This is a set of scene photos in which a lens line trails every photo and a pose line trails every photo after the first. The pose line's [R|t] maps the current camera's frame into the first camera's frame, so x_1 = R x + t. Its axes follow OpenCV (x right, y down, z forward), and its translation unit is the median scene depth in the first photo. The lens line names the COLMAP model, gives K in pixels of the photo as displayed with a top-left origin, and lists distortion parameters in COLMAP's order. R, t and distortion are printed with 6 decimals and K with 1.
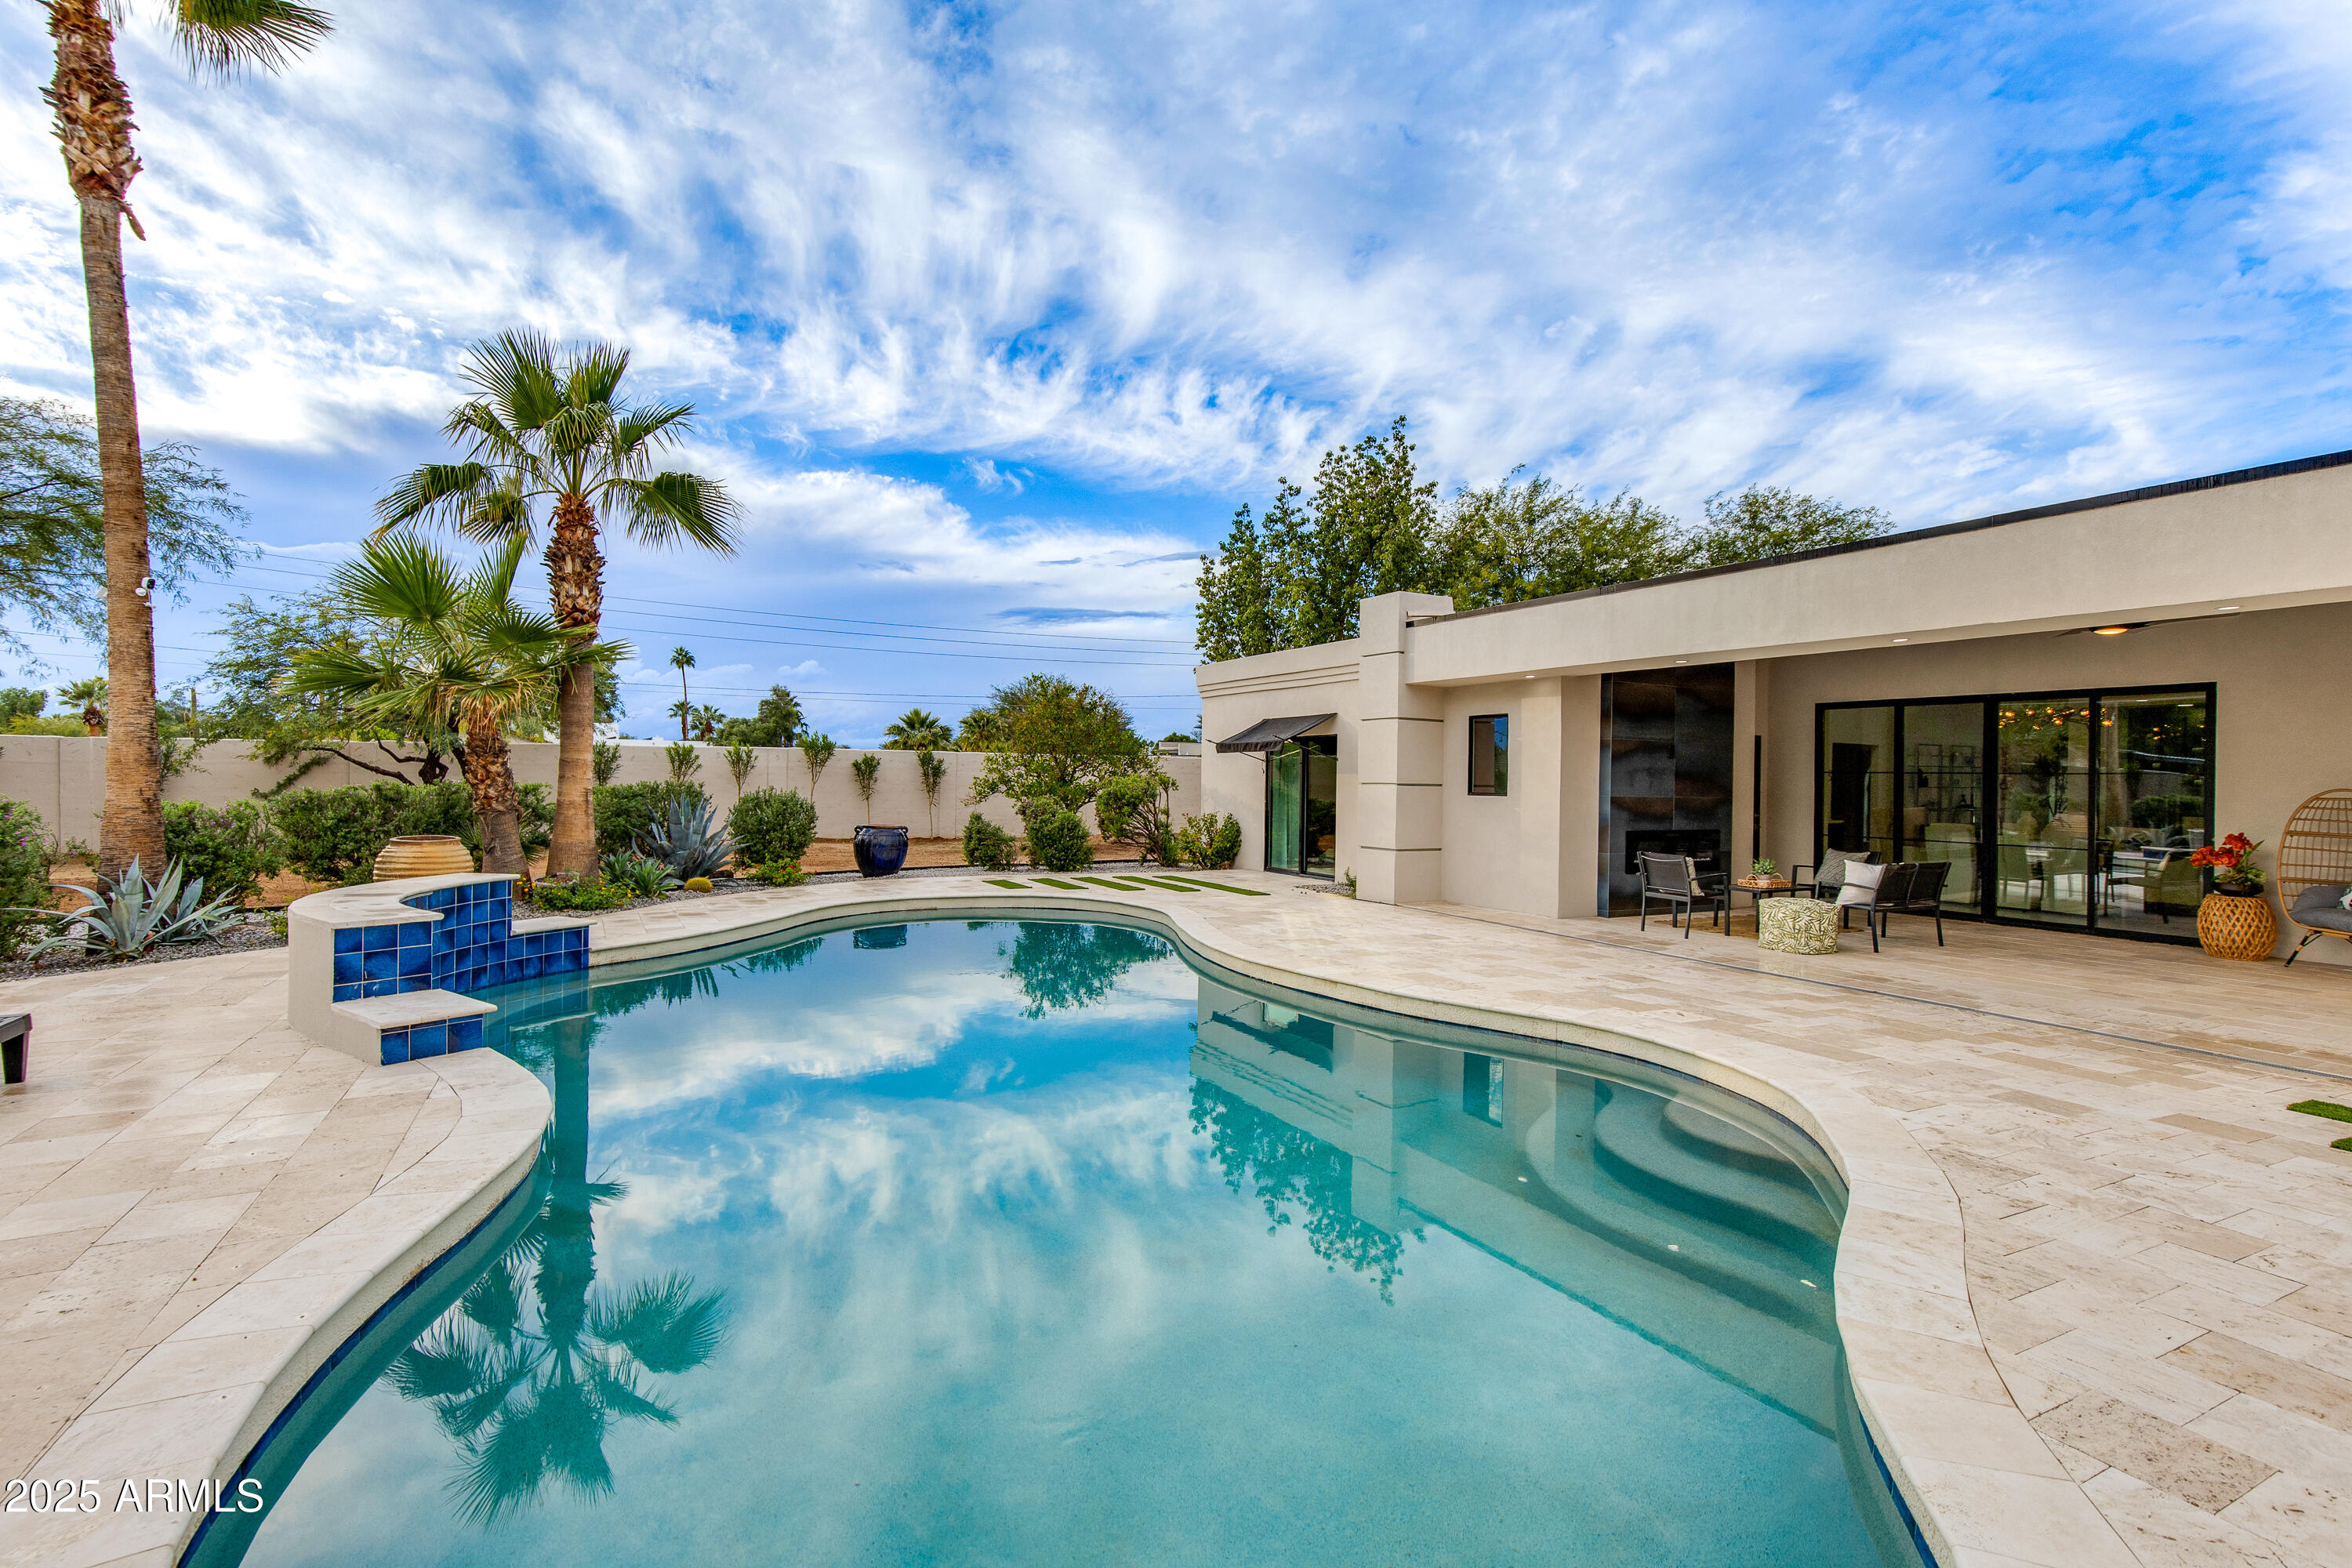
lens RADIAL K [[1062.6, 0, 1176.0], [0, 1062.6, 784.0], [0, 0, 1]] dist [0.001275, 0.000161]
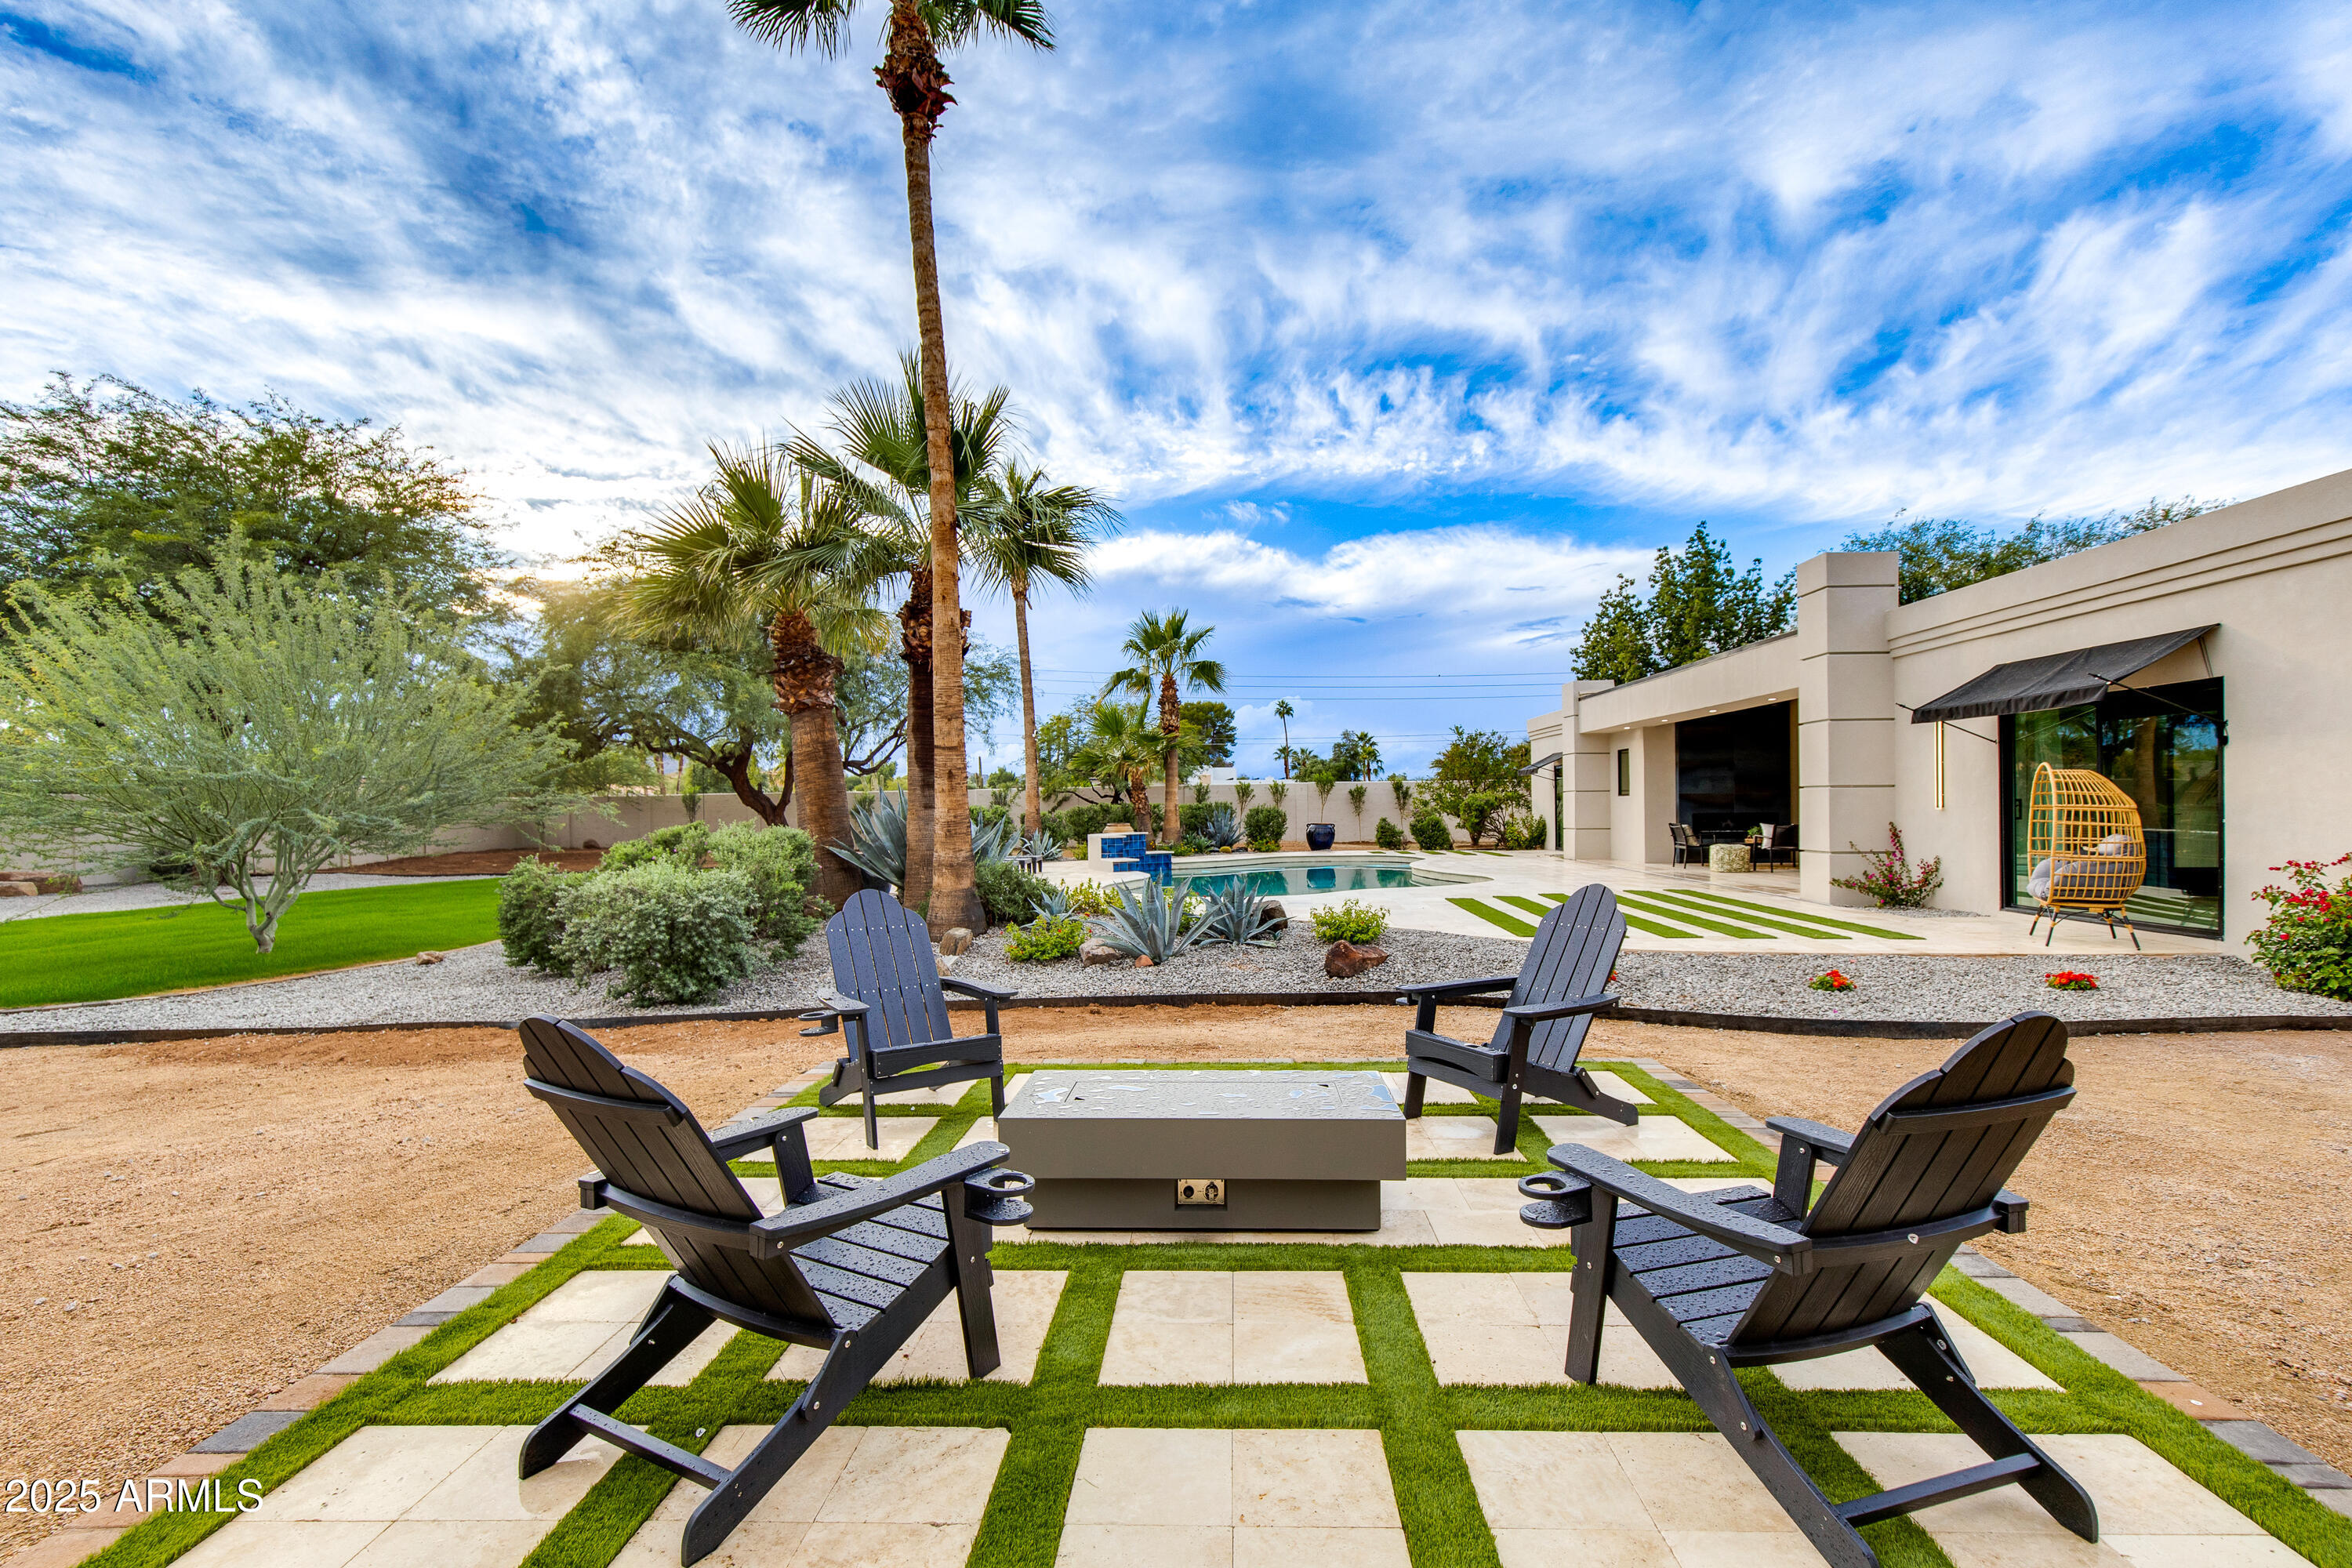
lens RADIAL K [[1054.5, 0, 1200.9], [0, 1054.5, 796.1], [0, 0, 1]] dist [0.001325, -0.000018]
pose [[0.865676, -0.029123, -0.499756, 0.586447], [0.020540, 0.999532, -0.022666, 0.038336], [0.500182, 0.009356, 0.865869, -0.875385]]
